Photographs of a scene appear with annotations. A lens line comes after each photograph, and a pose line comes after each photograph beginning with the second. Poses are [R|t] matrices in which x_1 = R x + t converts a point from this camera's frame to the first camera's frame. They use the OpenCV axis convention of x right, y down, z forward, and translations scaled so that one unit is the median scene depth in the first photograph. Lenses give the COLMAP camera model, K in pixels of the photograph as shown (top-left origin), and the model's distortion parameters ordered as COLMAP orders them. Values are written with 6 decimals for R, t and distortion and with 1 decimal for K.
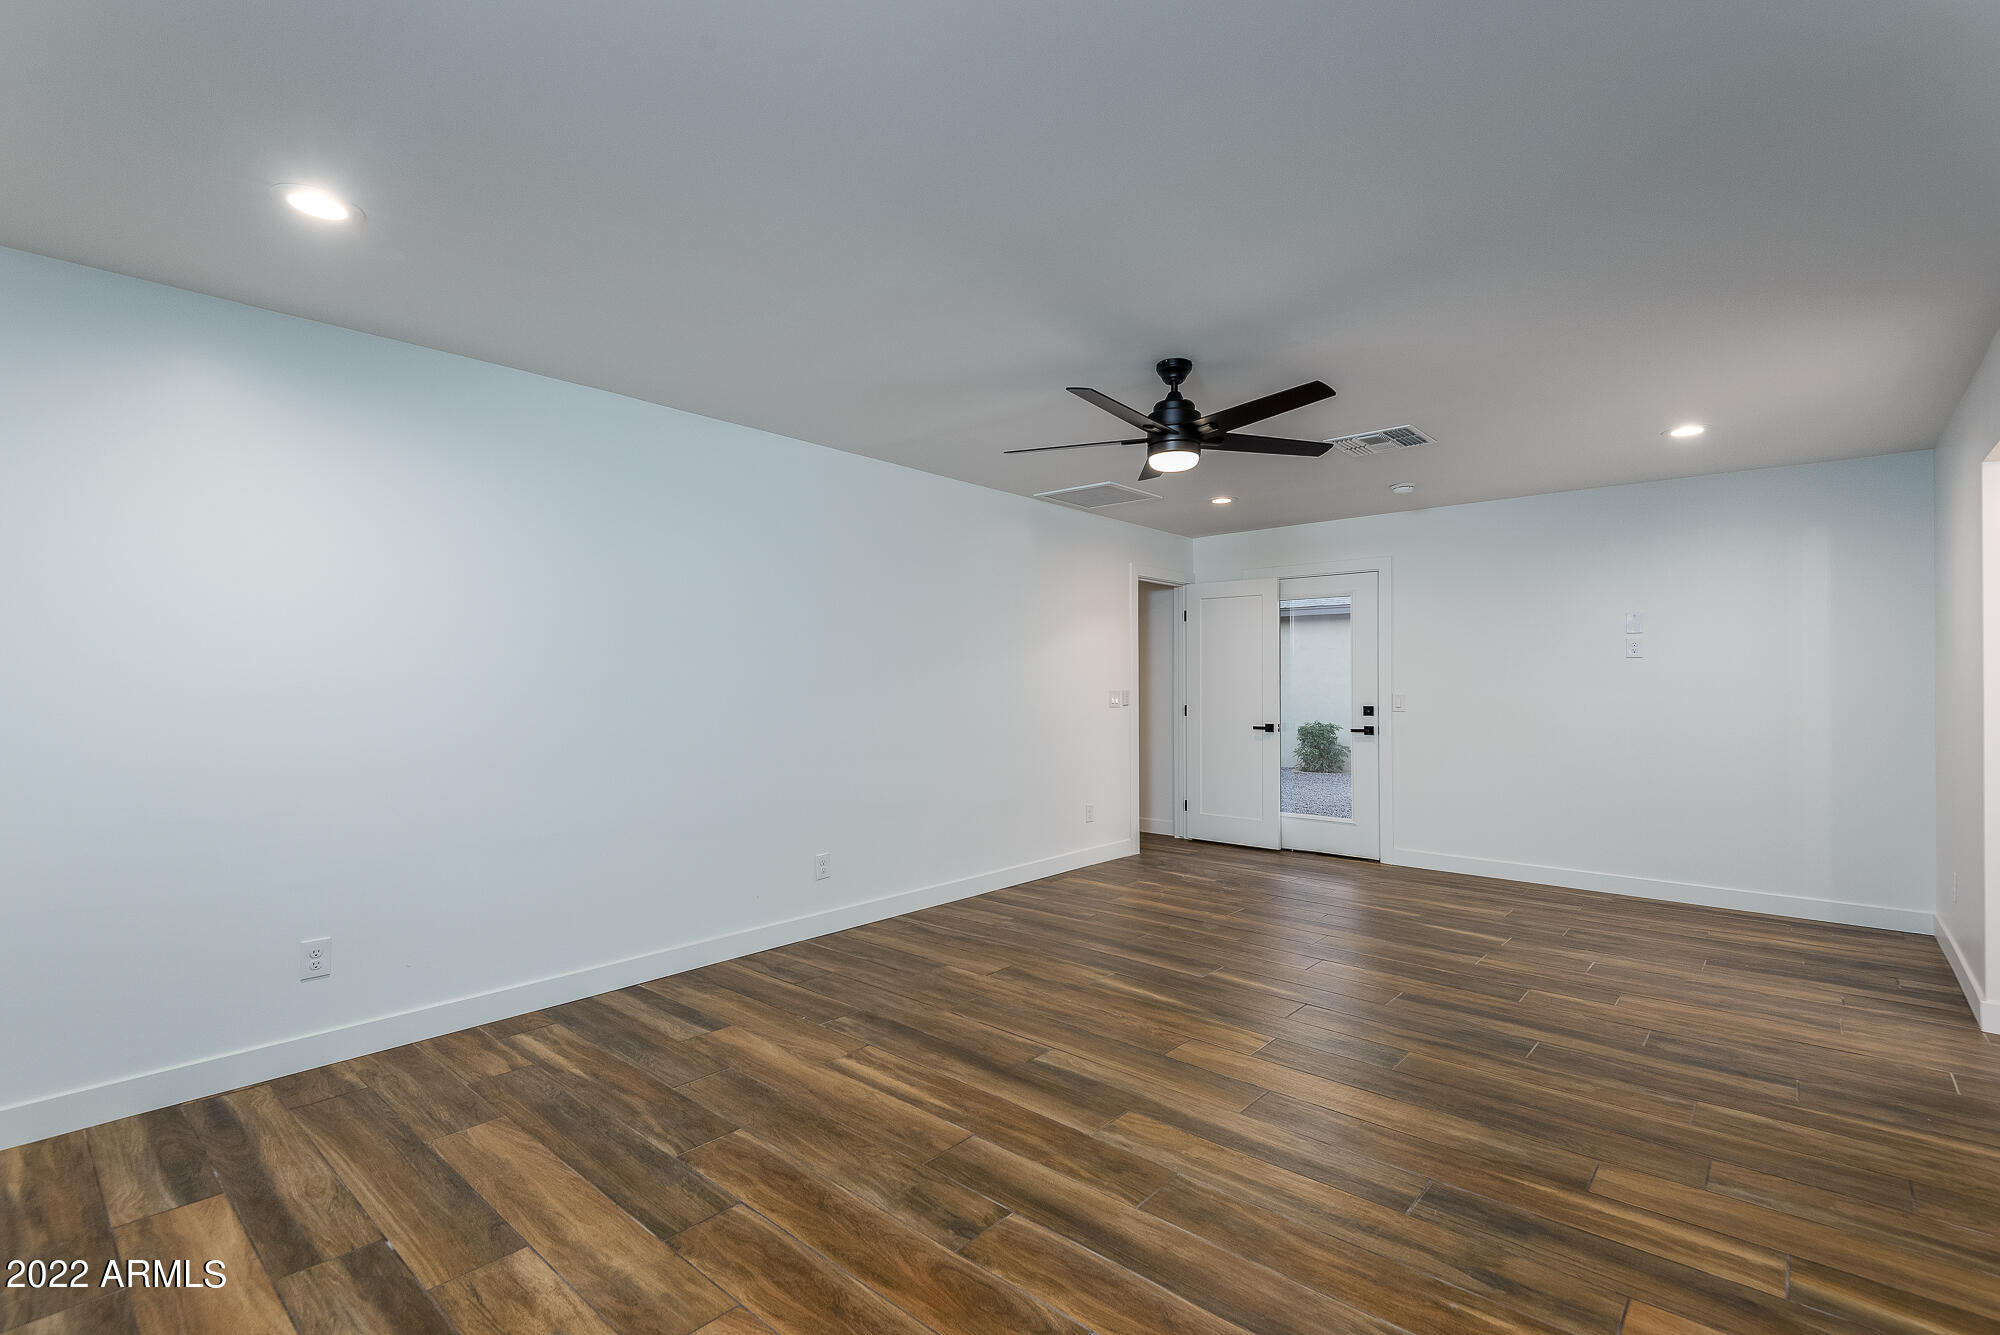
lens RADIAL K [[931.0, 0, 1012.0], [0, 931.0, 672.5], [0, 0, 1]] dist [-0.000458, -0.000174]
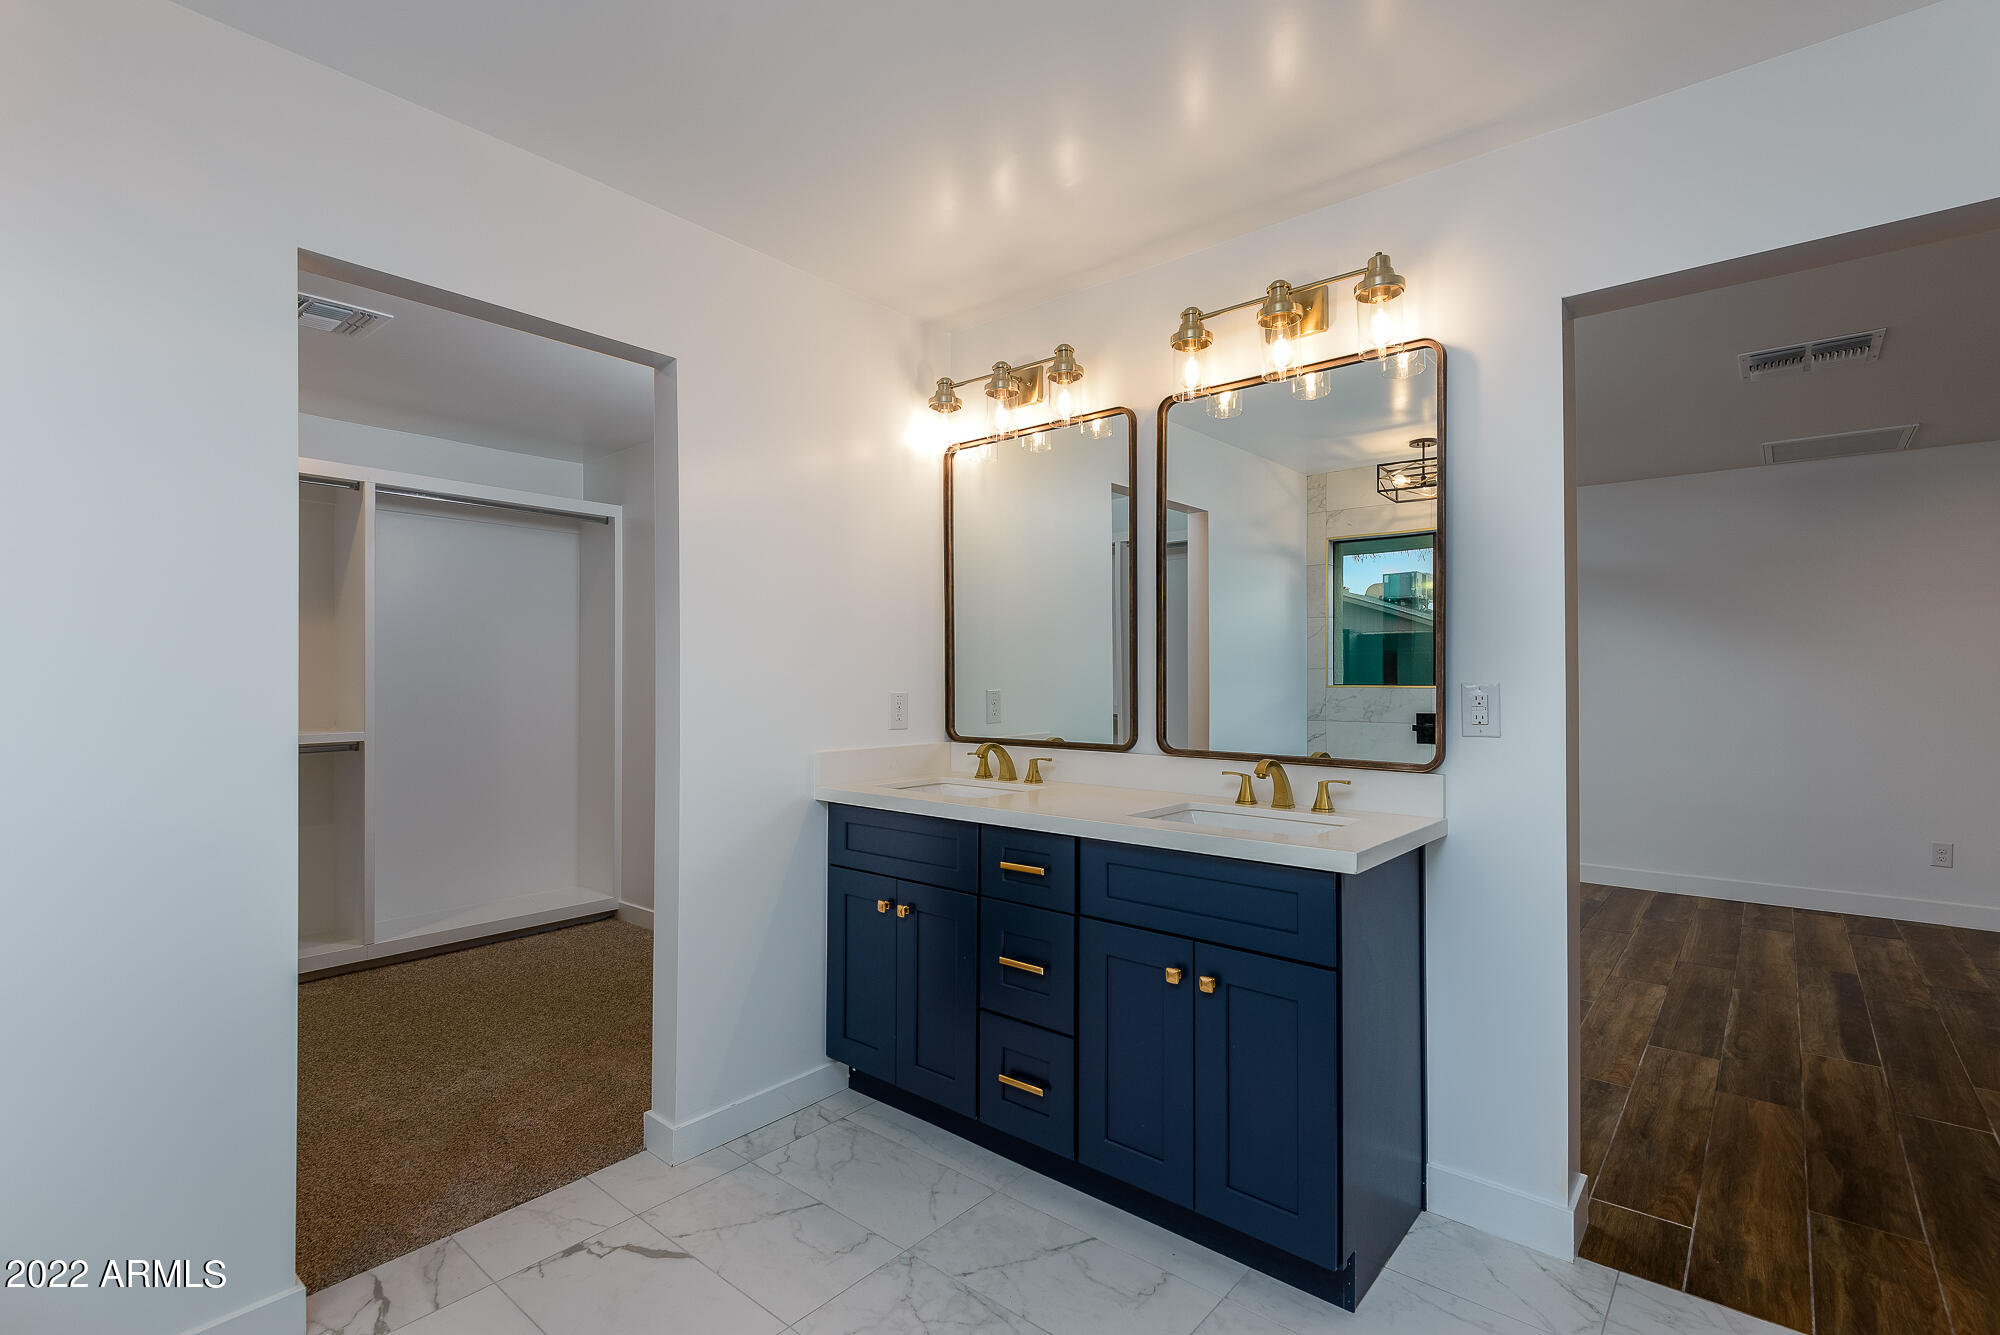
lens RADIAL K [[913.8, 0, 1000.0], [0, 913.8, 667.5], [0, 0, 1]] dist [0.031480, -0.018597]
pose [[0.015010, -0.008662, -0.999850, 1.204410], [0.010309, 0.999911, -0.008508, -0.008650], [0.999834, -0.010180, 0.015098, 0.307211]]
